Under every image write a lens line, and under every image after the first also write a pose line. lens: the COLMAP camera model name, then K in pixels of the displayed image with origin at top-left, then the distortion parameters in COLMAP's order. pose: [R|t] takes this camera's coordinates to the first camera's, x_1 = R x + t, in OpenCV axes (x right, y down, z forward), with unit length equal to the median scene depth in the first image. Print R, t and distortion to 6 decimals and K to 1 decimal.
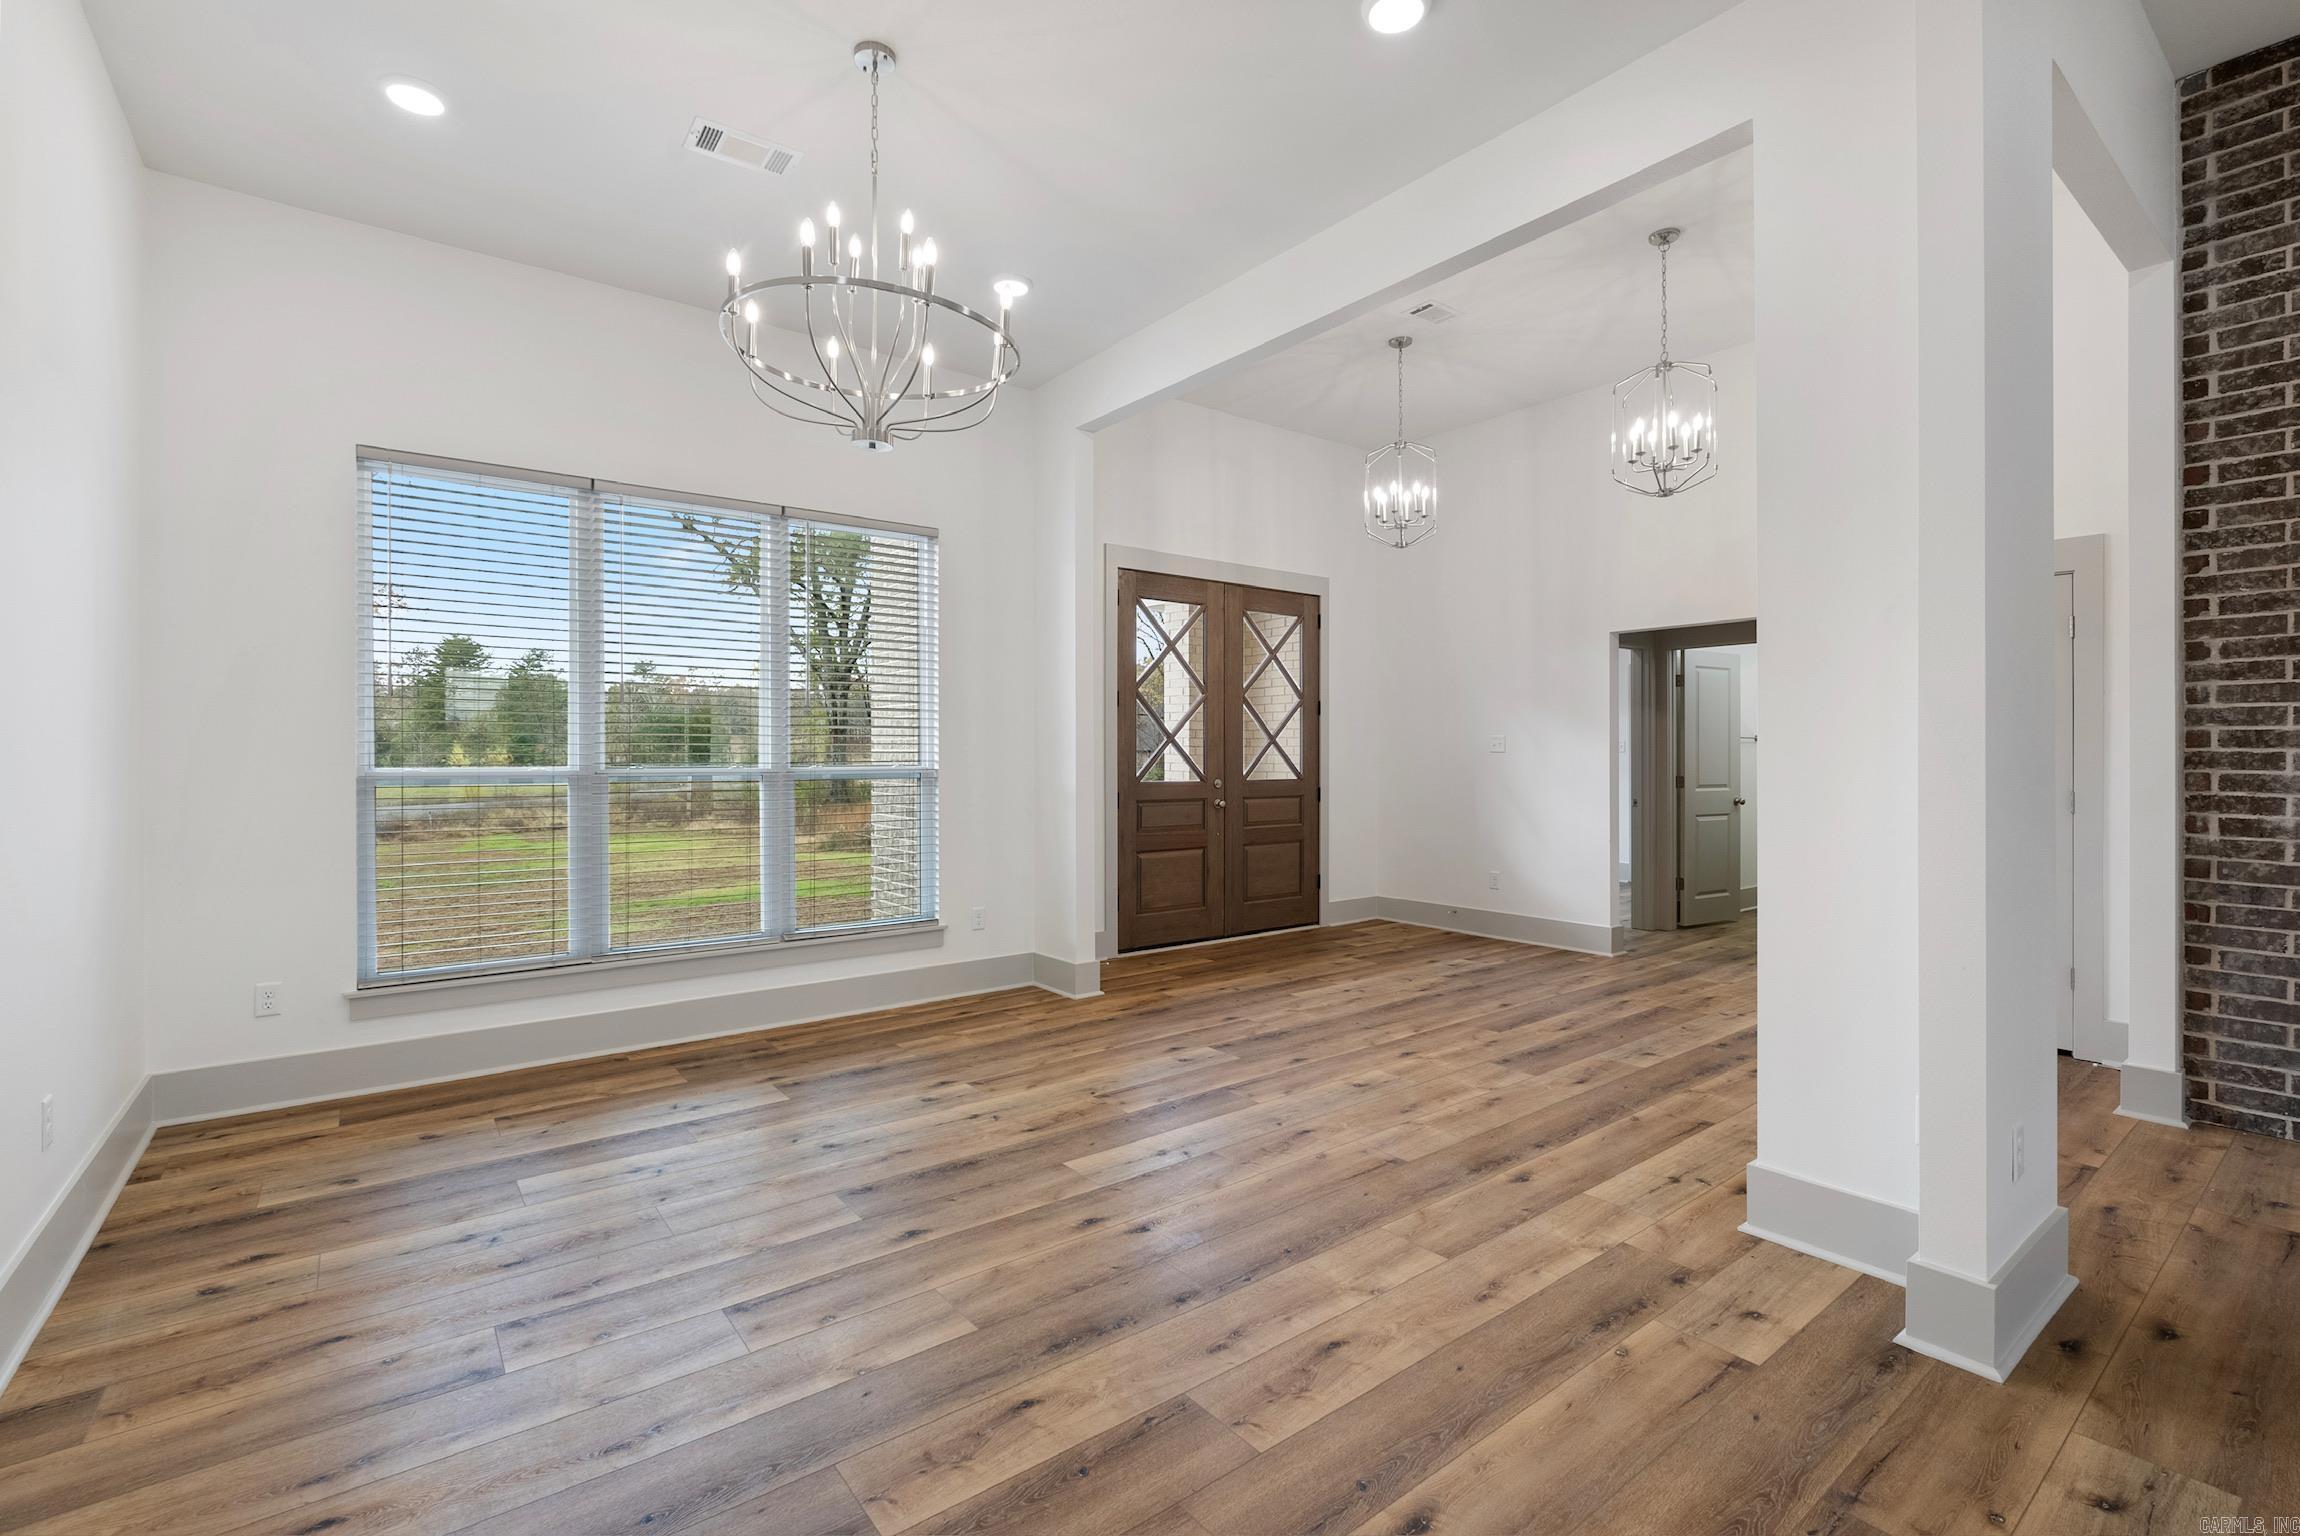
lens RADIAL K [[1018.7, 0, 1152.9], [0, 1018.7, 755.7], [0, 0, 1]] dist [-0.005715, 0.000924]
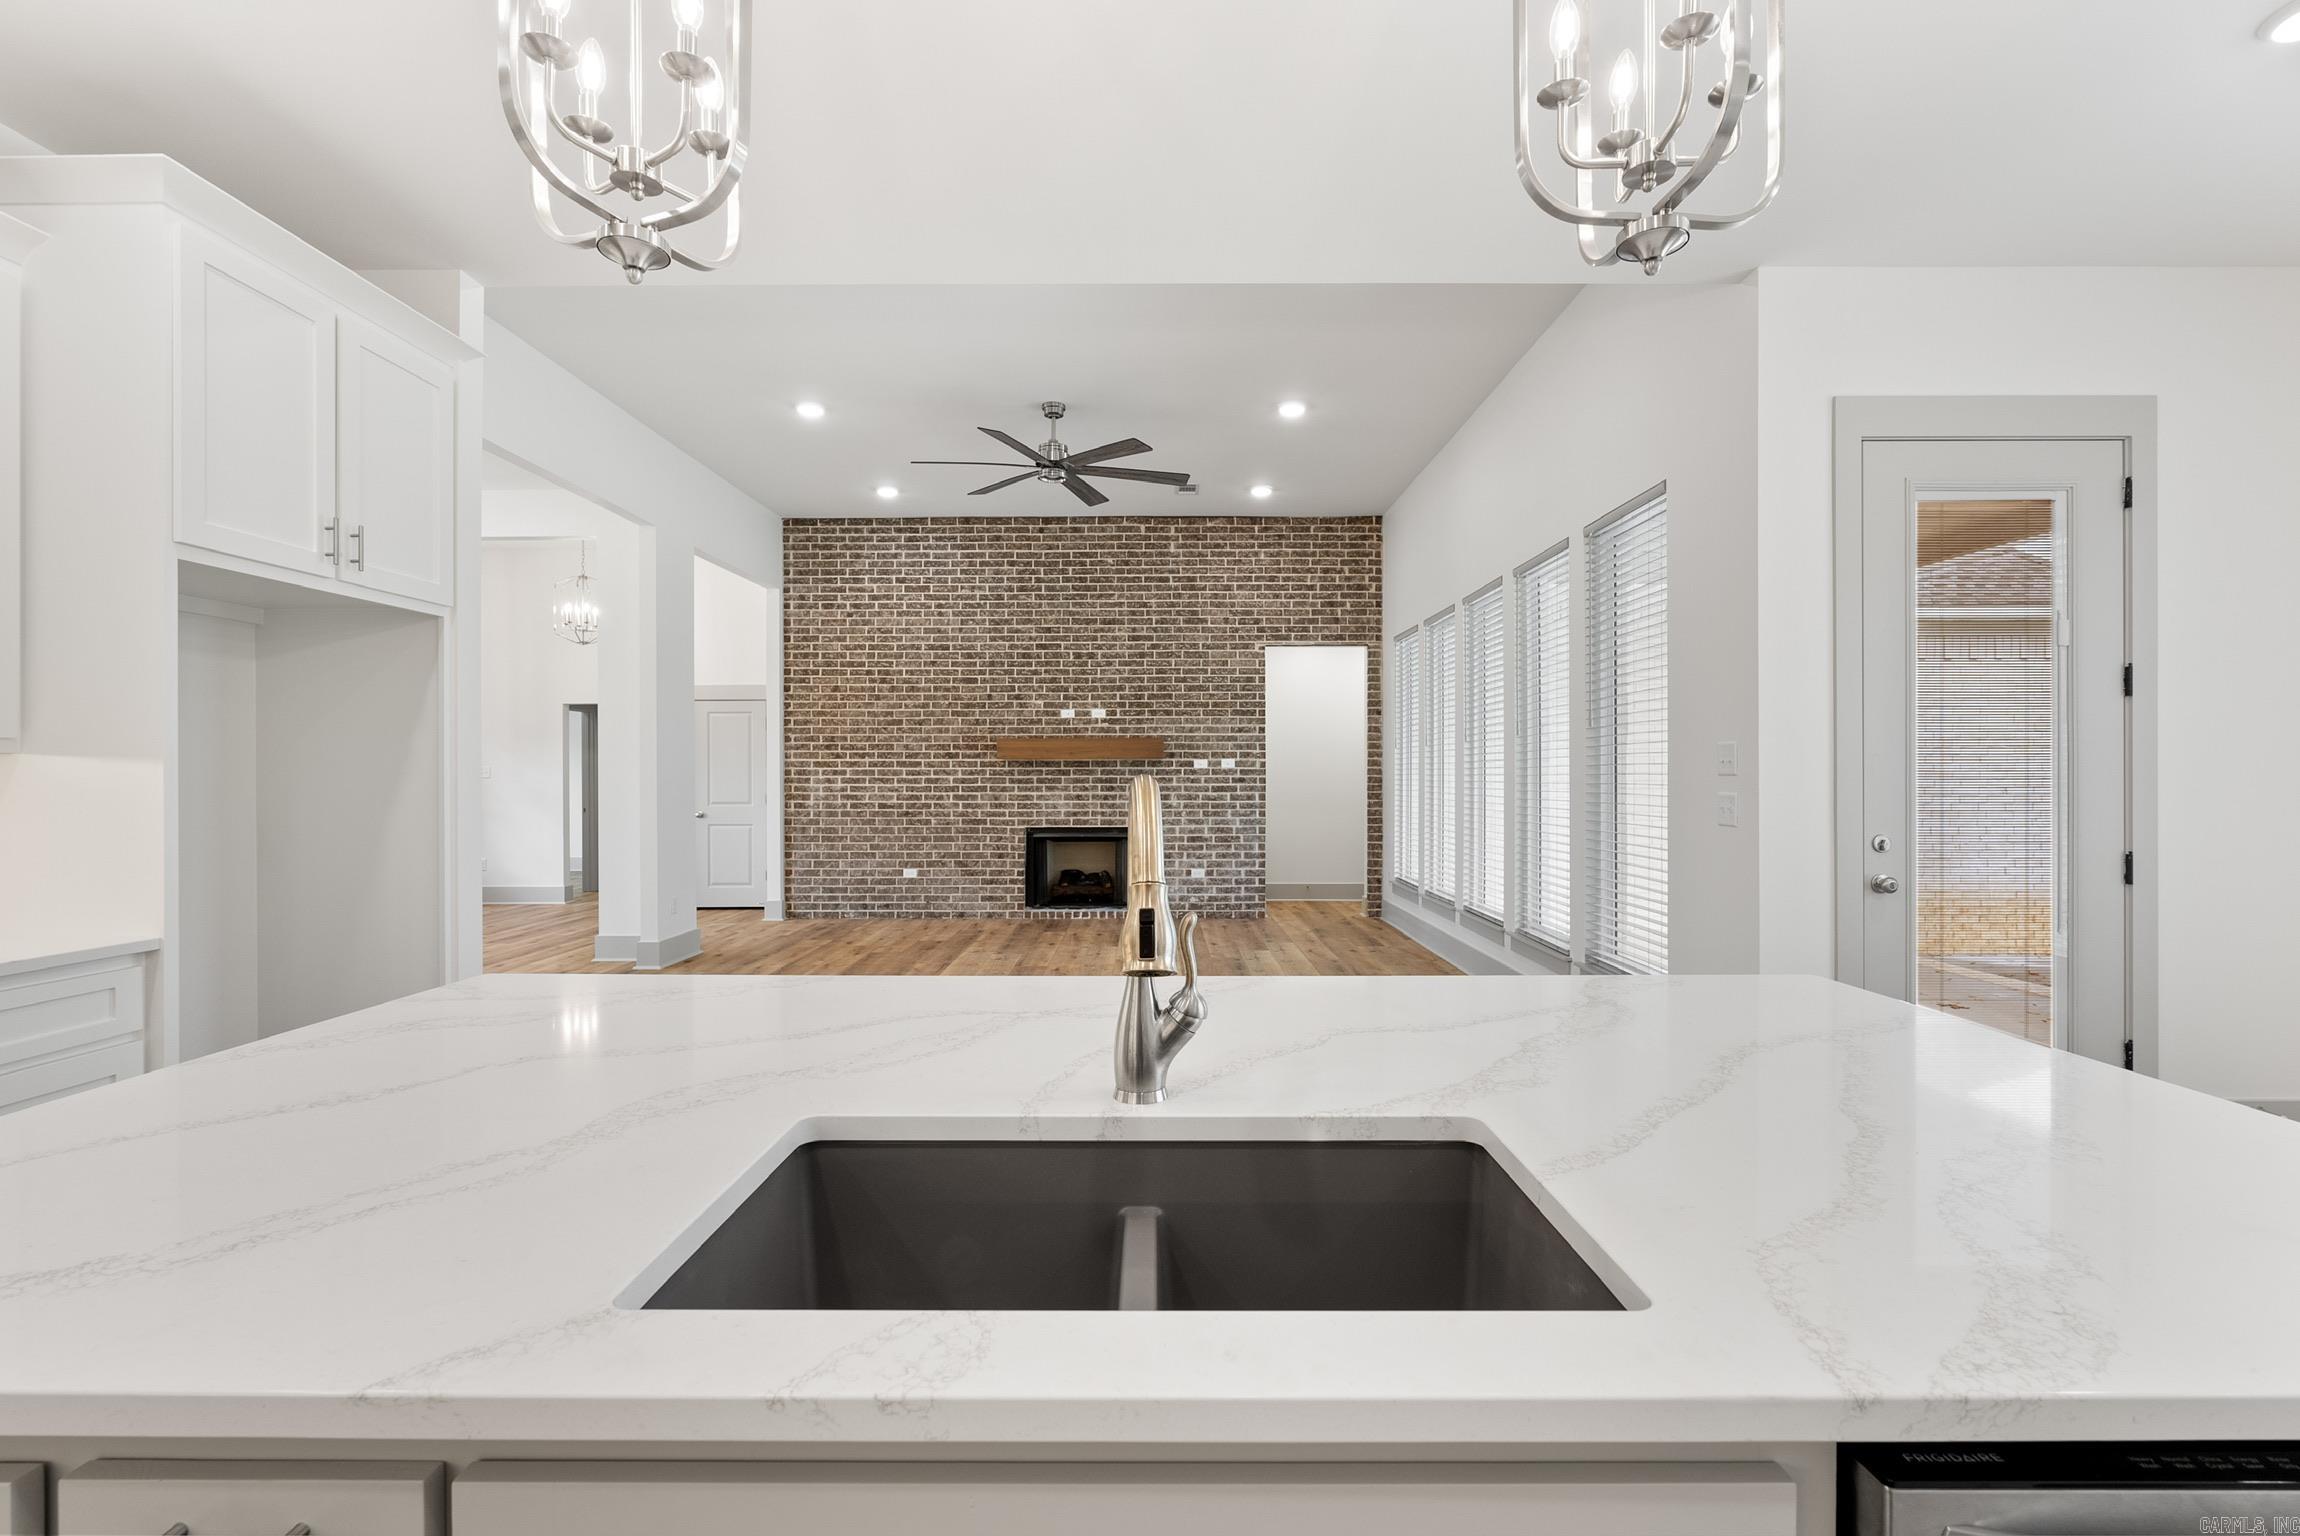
lens RADIAL K [[1018.7, 0, 1151.0], [0, 1018.7, 774.4], [0, 0, 1]] dist [-0.005715, 0.000924]
pose [[0.614865, 0.002814, 0.788627, -0.461489], [0.003659, 0.999973, -0.006421, 0.008683], [-0.788624, 0.006834, 0.614838, -1.346197]]
